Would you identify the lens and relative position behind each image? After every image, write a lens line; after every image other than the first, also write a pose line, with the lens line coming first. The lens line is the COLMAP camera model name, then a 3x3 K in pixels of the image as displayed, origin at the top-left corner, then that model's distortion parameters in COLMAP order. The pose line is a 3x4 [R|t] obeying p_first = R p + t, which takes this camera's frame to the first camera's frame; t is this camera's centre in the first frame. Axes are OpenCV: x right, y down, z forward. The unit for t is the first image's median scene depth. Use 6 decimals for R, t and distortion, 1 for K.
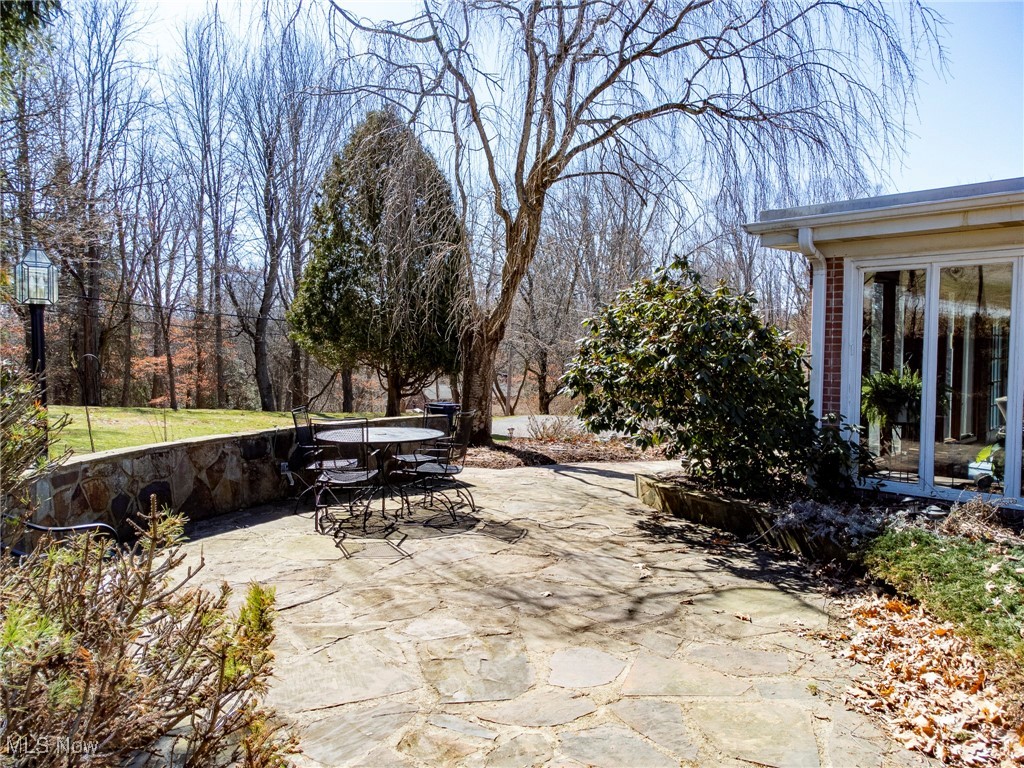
lens RADIAL K [[736.4, 0, 512.0], [0, 736.4, 384.0], [0, 0, 1]] dist [0.015309, 0.001519]
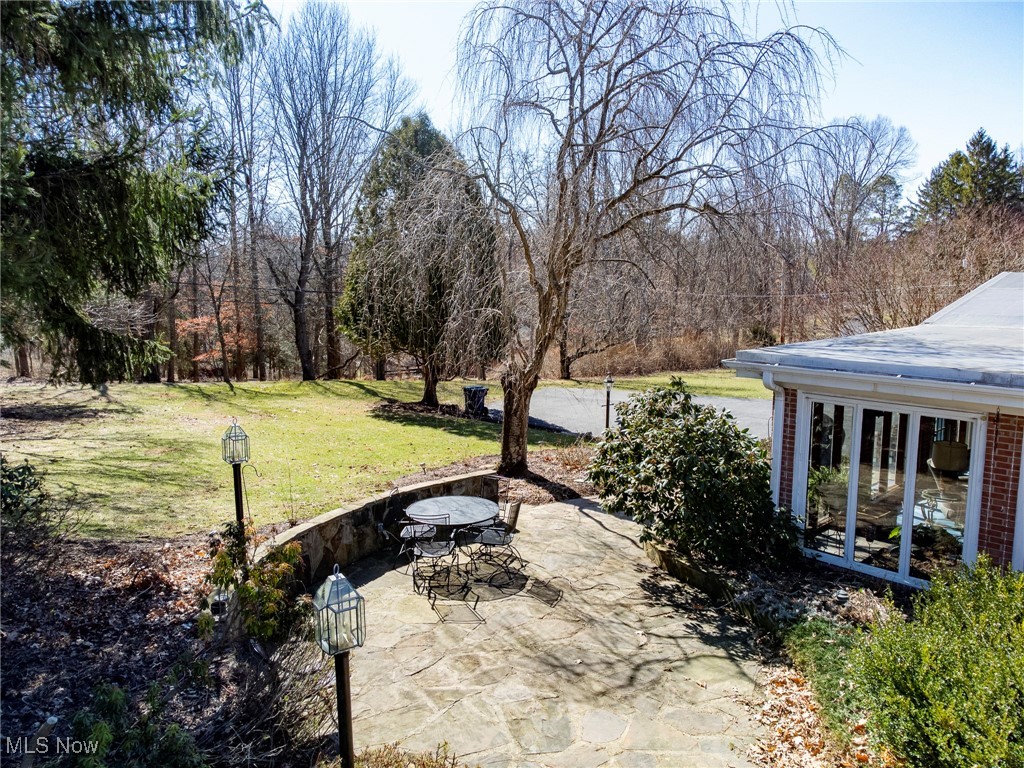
lens RADIAL K [[736.4, 0, 512.0], [0, 736.4, 384.0], [0, 0, 1]] dist [0.015309, 0.001519]
pose [[0.999692, -0.001930, -0.024723, -0.042911], [0.004436, 0.994802, 0.101729, -0.367272], [0.024398, -0.101807, 0.994505, -0.400164]]
